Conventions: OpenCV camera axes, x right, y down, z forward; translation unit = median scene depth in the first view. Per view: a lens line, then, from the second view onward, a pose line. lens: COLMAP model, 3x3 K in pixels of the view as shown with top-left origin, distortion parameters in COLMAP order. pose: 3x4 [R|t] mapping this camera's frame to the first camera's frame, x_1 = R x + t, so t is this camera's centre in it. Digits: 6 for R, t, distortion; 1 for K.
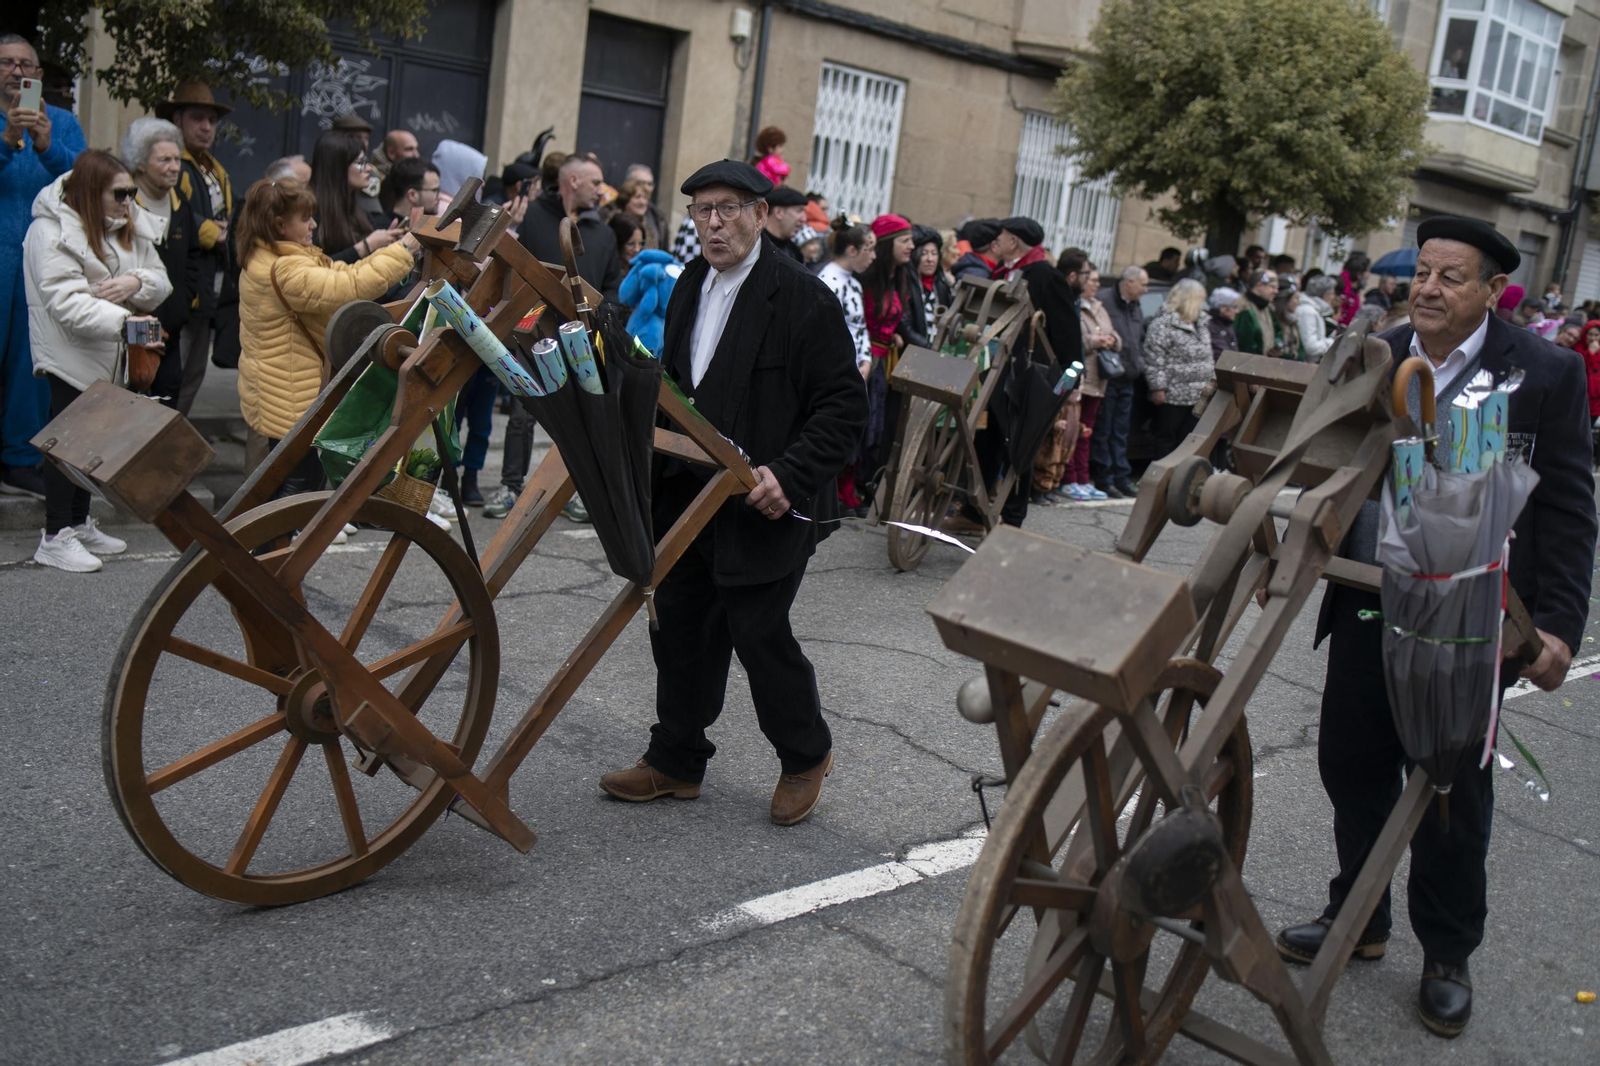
lens RADIAL K [[1577.7, 0, 799.2], [0, 1577.7, 494.1], [0, 0, 1]] dist [-0.027556, -0.001869]
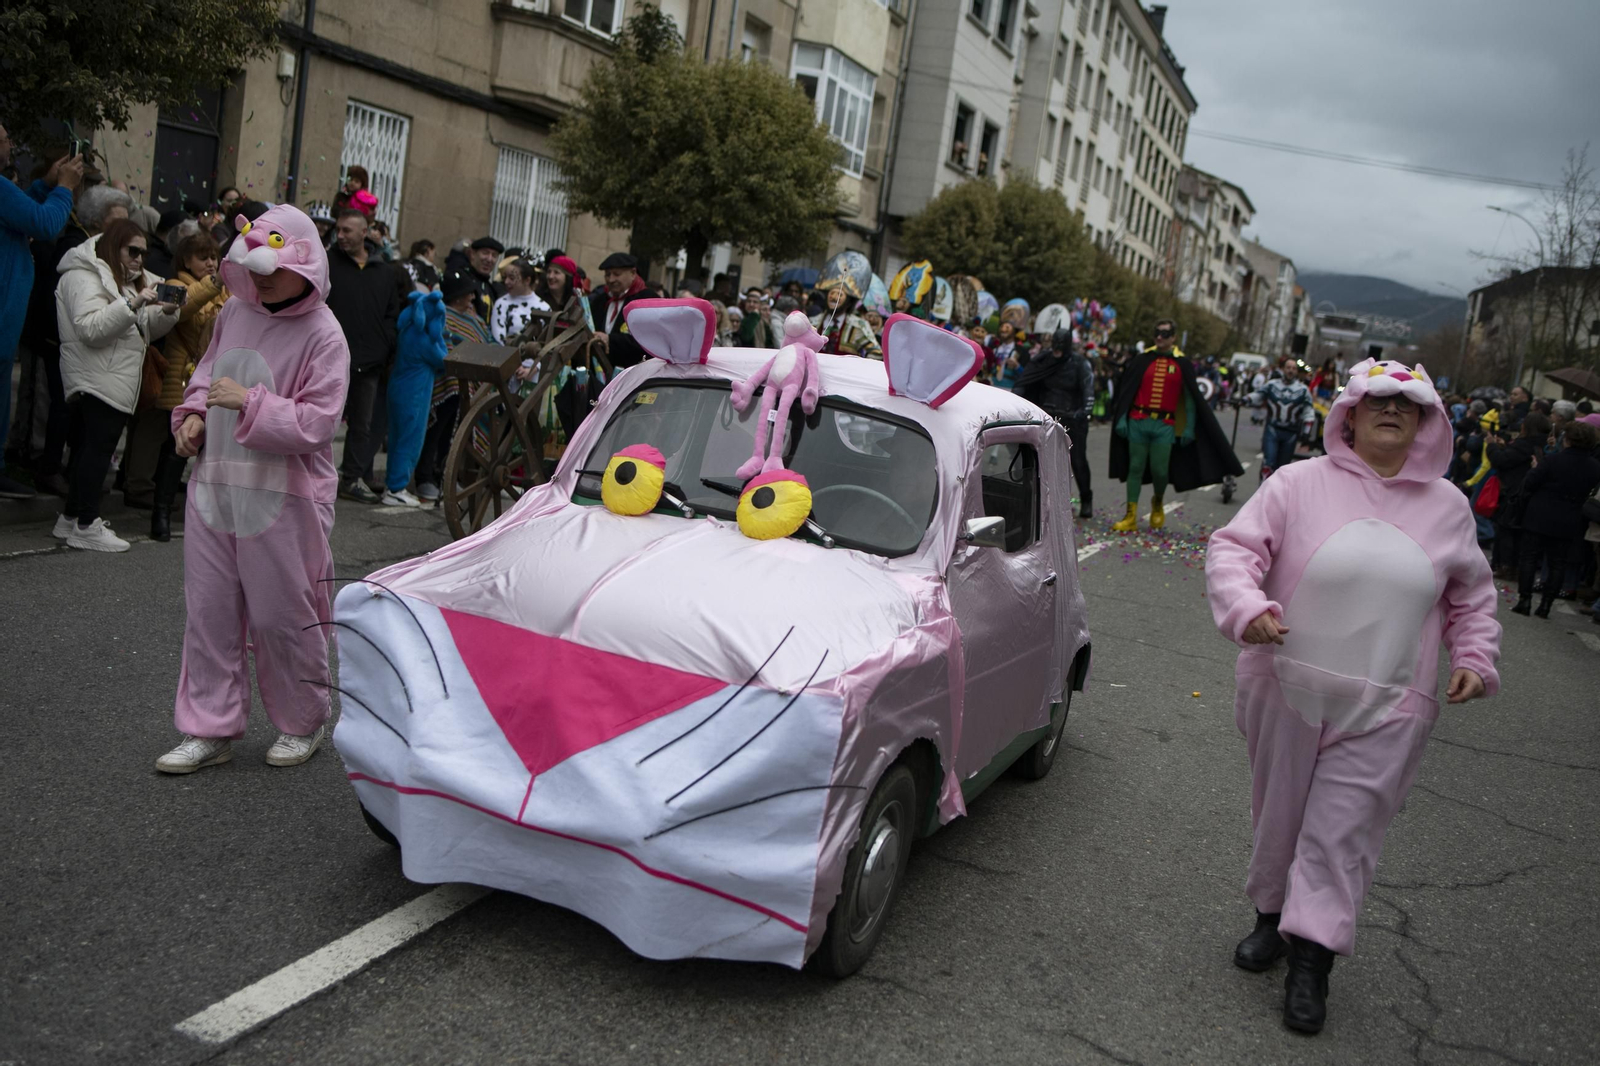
lens RADIAL K [[1577.7, 0, 799.2], [0, 1577.7, 494.1], [0, 0, 1]] dist [-0.027556, -0.001869]
pose [[0.898361, -0.049515, 0.436458, -0.207967], [0.047403, 0.998752, 0.015735, 0.003779], [-0.436693, 0.006554, 0.899587, -0.152193]]
